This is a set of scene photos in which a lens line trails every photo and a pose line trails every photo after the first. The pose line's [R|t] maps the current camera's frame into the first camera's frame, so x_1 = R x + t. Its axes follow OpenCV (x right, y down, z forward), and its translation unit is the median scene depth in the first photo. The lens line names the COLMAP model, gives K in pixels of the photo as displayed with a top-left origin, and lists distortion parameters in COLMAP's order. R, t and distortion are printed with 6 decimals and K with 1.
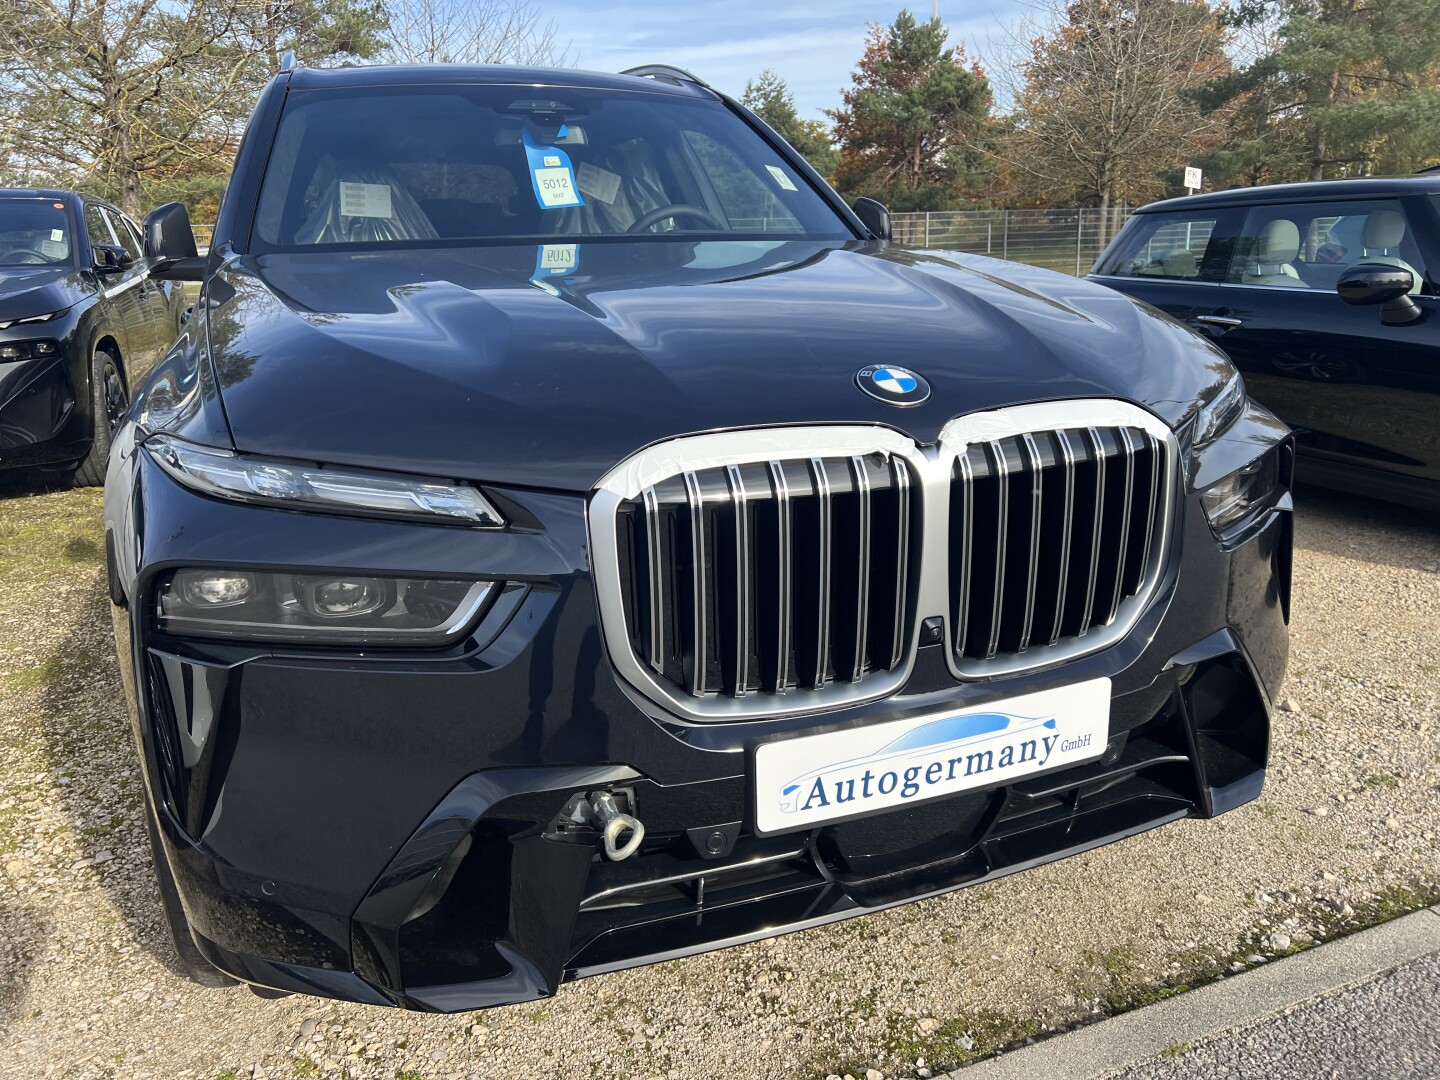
lens RADIAL K [[1094.4, 0, 721.5], [0, 1094.4, 523.6], [0, 0, 1]] dist [0.061783, -0.075712]
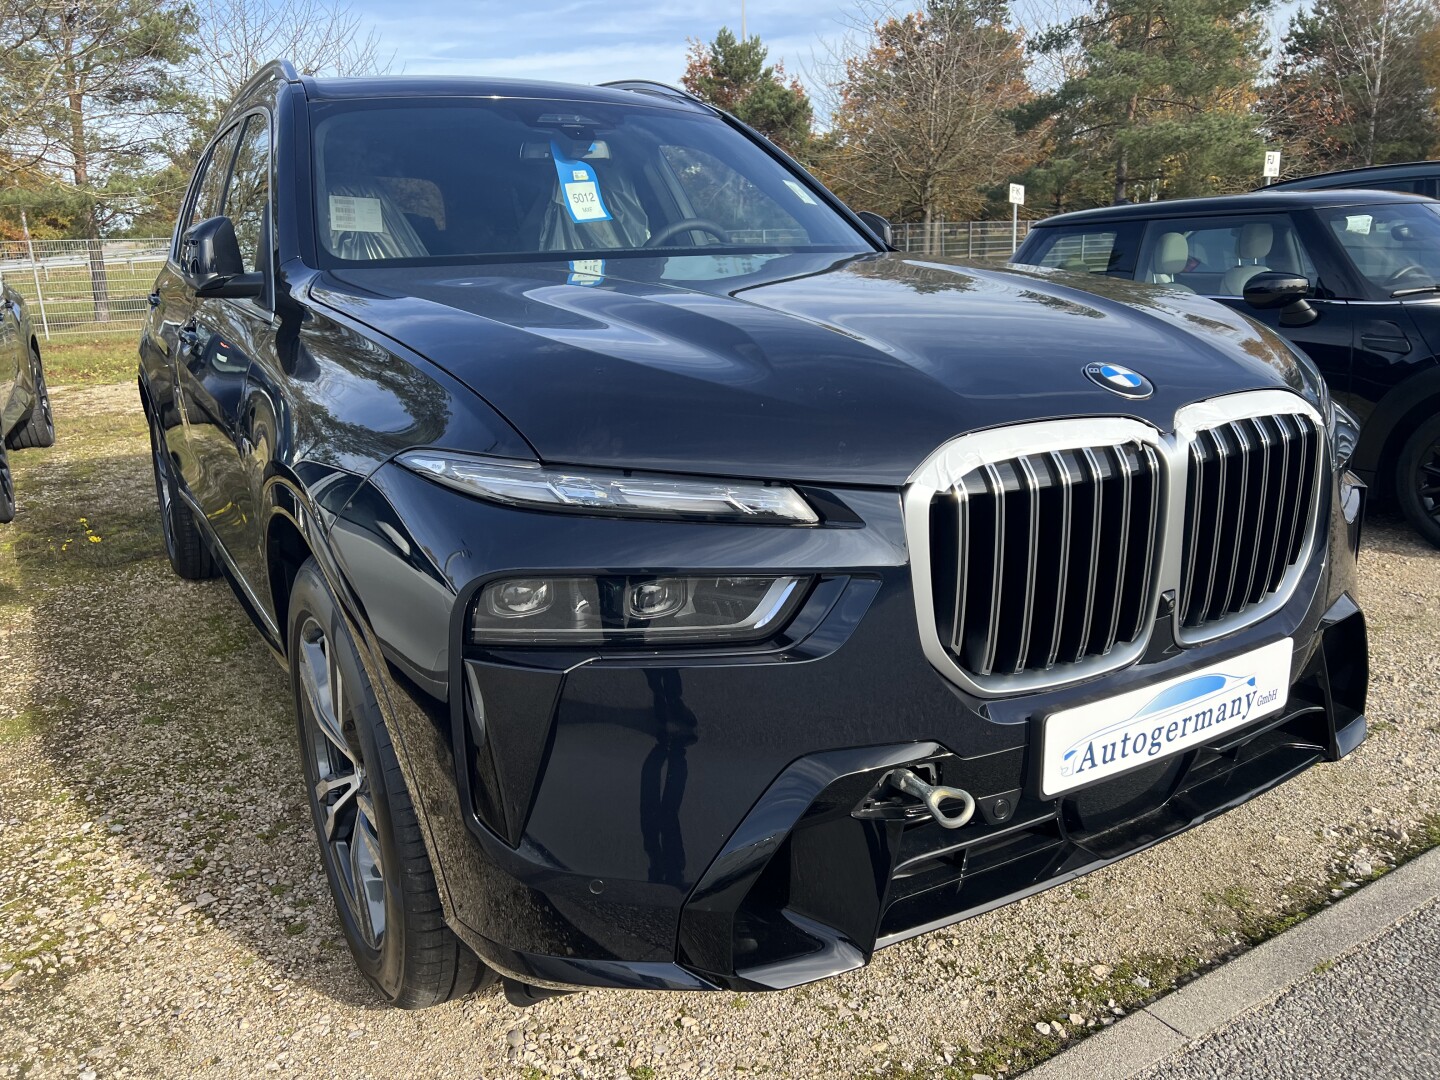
lens RADIAL K [[1095.2, 0, 720.0], [0, 1095.2, 540.0], [0, 0, 1]] dist [0.047379, -0.054911]
pose [[0.987167, -0.045809, 0.152983, -0.299425], [0.045517, 0.998949, 0.005415, 0.005952], [-0.153070, 0.001618, 0.988214, -0.017034]]
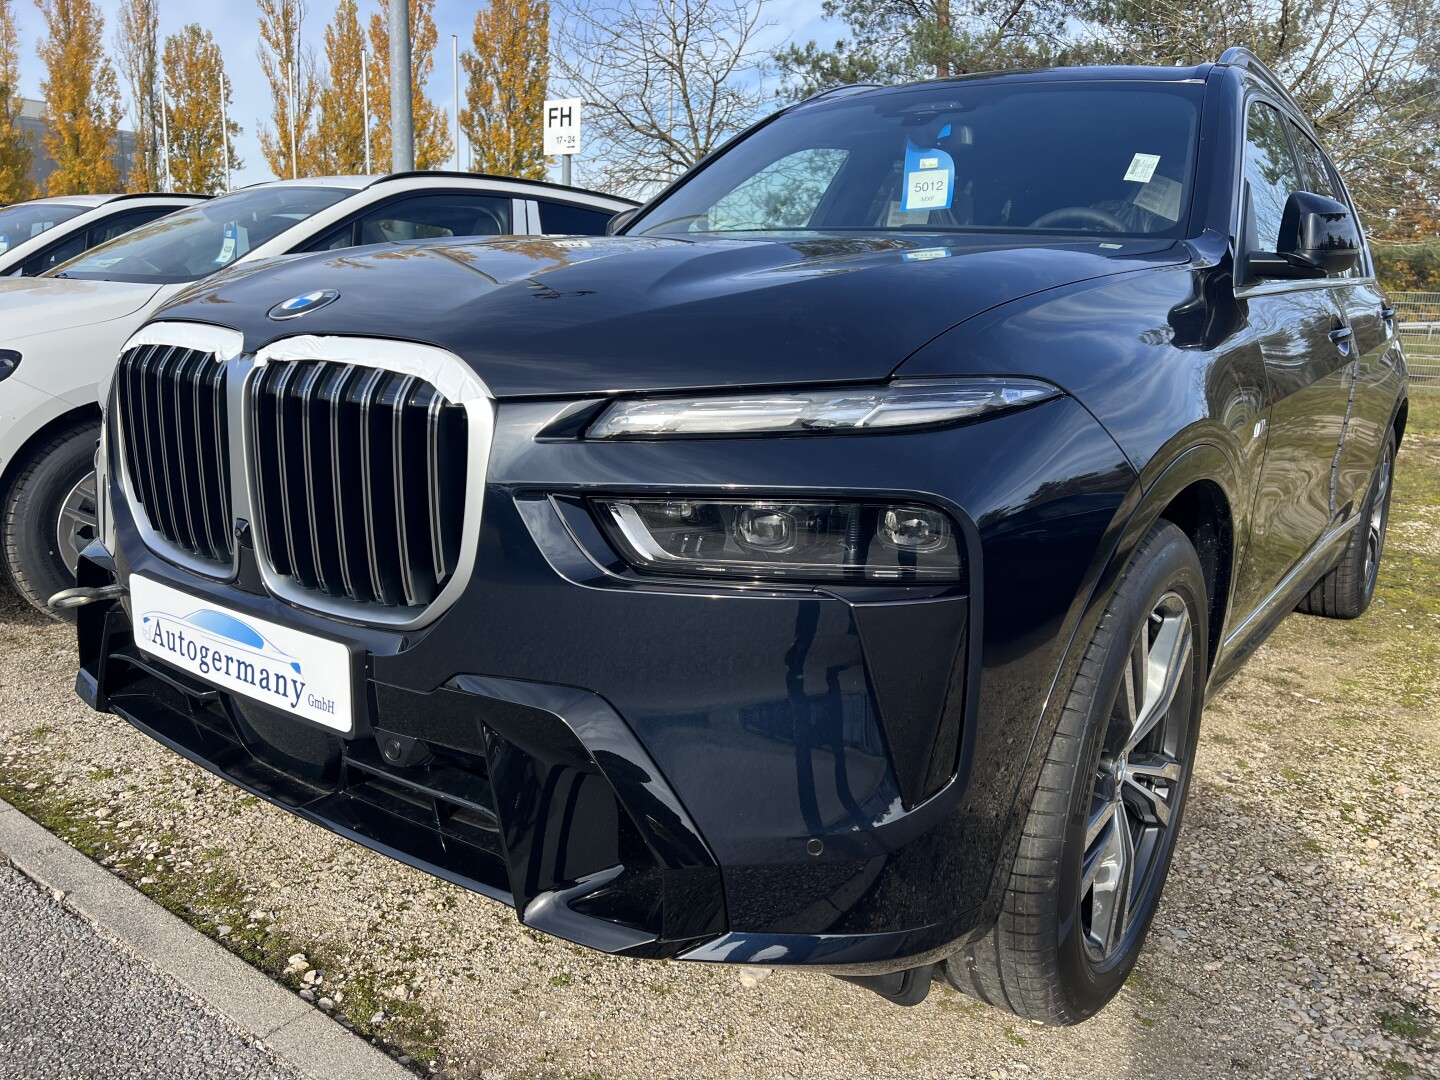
lens RADIAL K [[1094.4, 0, 721.5], [0, 1094.4, 523.6], [0, 0, 1]] dist [0.061783, -0.075712]
pose [[0.530297, 0.215236, -0.820036, 0.942192], [-0.263986, 0.961074, 0.081541, -0.085388], [0.805665, 0.173237, 0.566474, 0.551273]]
